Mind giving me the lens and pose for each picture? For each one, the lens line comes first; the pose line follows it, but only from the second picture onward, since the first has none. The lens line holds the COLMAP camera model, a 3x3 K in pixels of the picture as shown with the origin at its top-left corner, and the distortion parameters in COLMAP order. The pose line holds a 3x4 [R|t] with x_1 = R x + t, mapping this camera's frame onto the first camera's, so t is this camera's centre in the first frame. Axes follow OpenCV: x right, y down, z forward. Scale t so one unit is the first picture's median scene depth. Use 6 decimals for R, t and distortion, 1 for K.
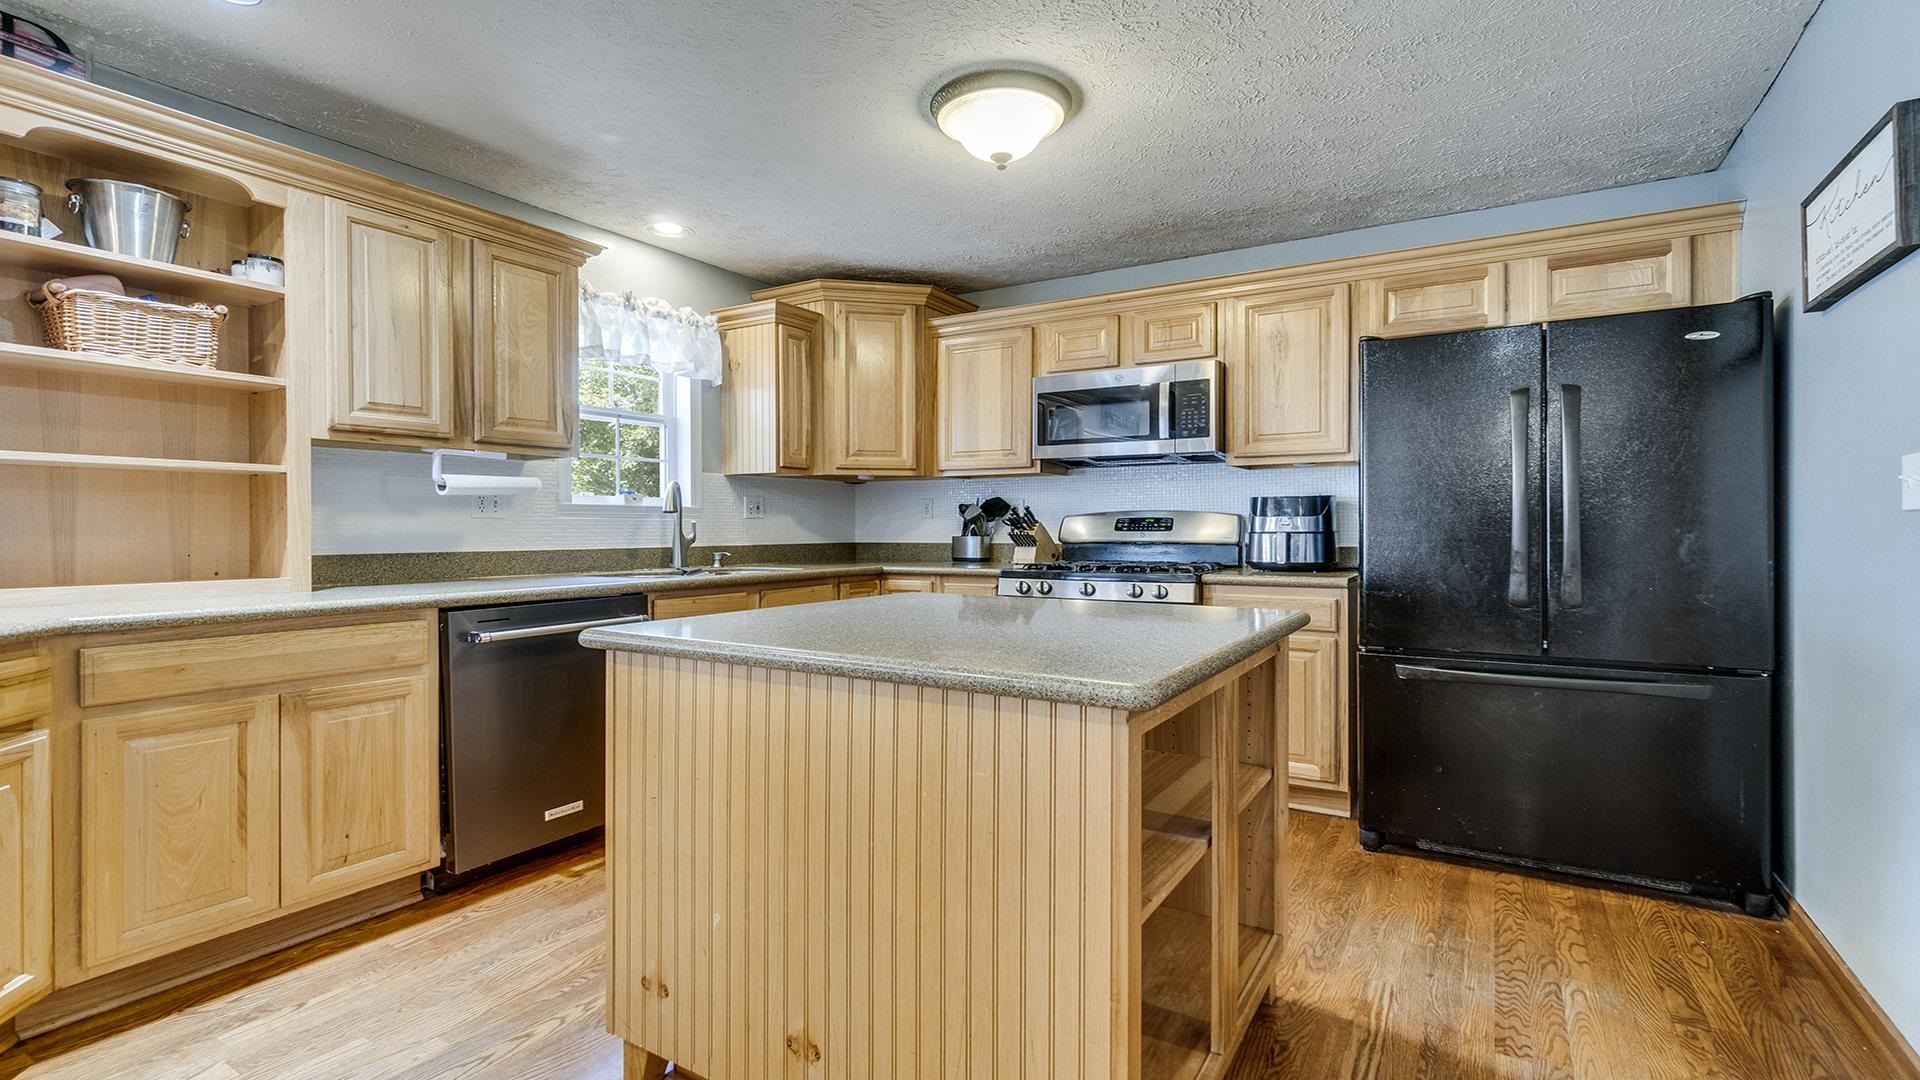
lens RADIAL K [[868.2, 0, 948.1], [0, 868.2, 538.2], [0, 0, 1]] dist [0.001581, -0.000543]
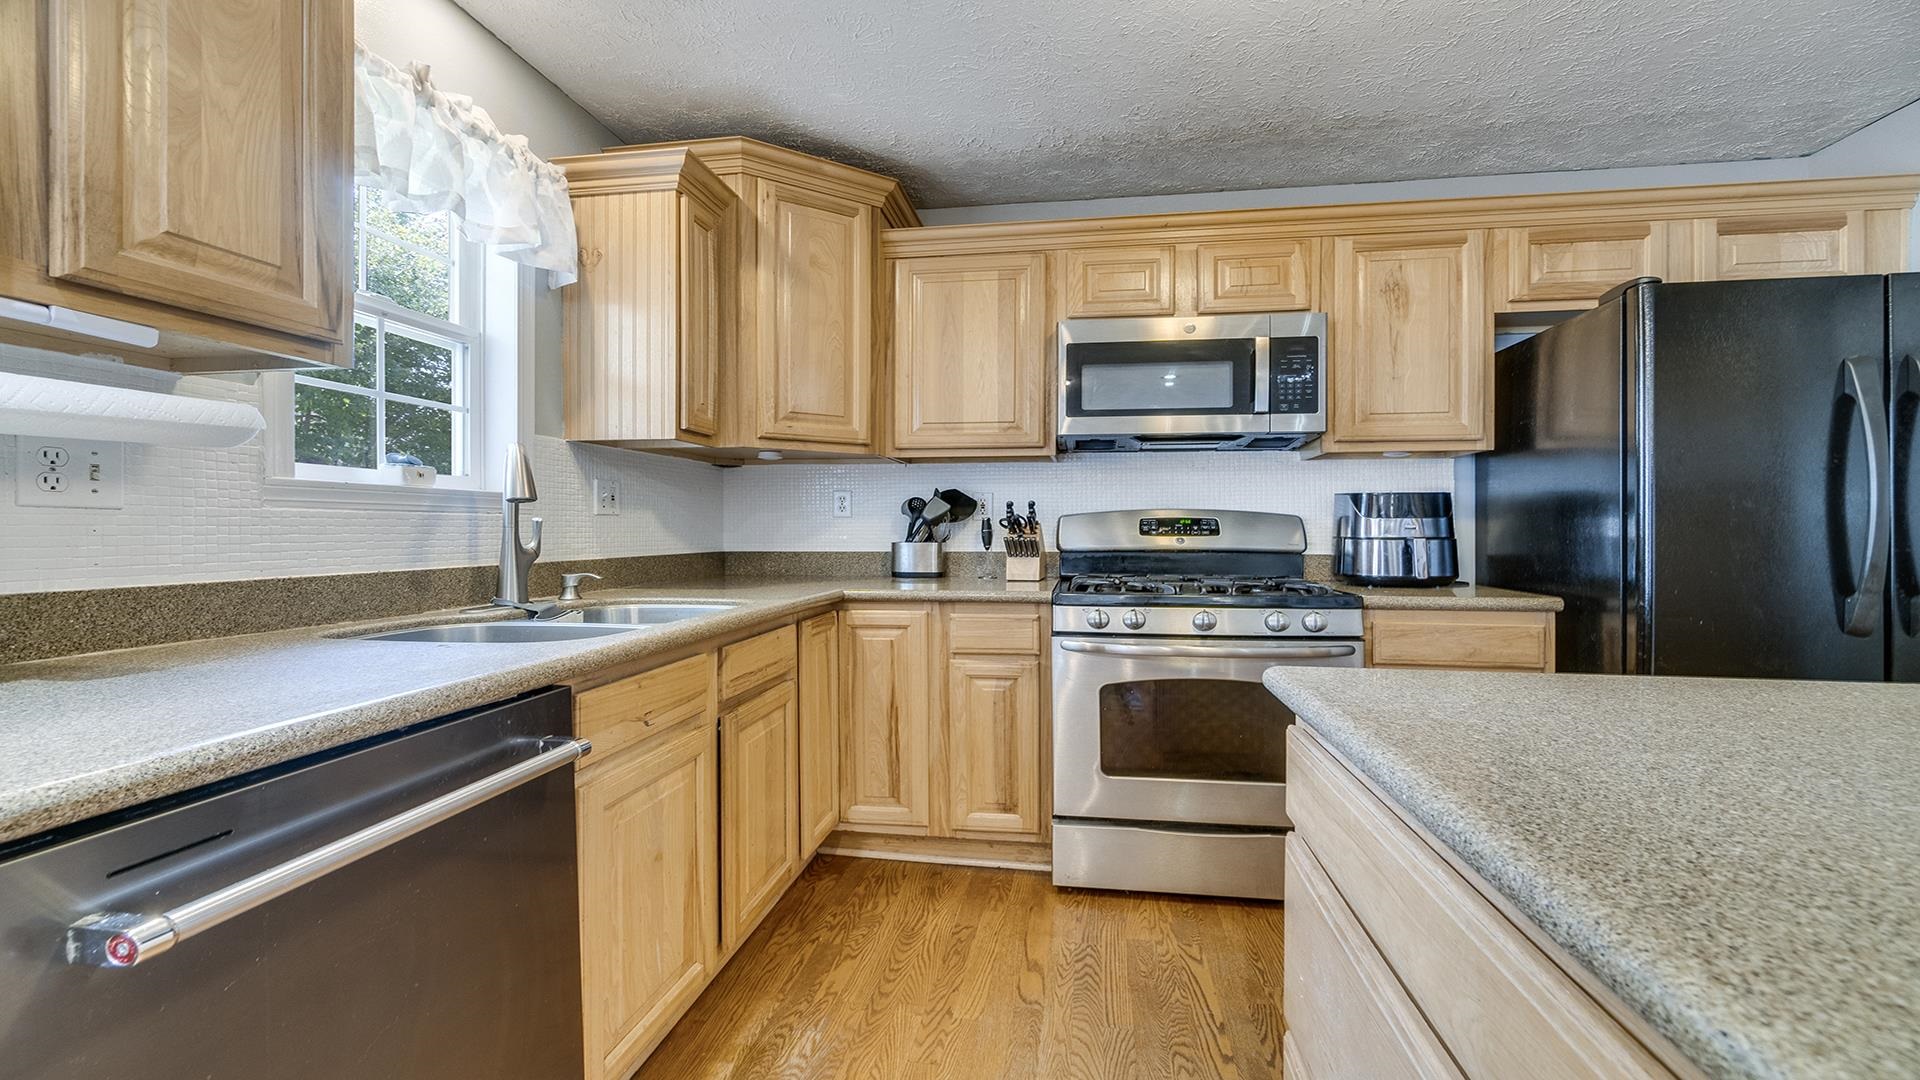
lens RADIAL K [[823.9, 0, 948.7], [0, 823.9, 531.5], [0, 0, 1]] dist [-0.006856, 0.001541]
pose [[0.925769, 0.001571, 0.378086, -0.262404], [0.001780, 0.999962, -0.008515, -0.006725], [-0.378085, 0.008556, 0.925731, 0.439185]]
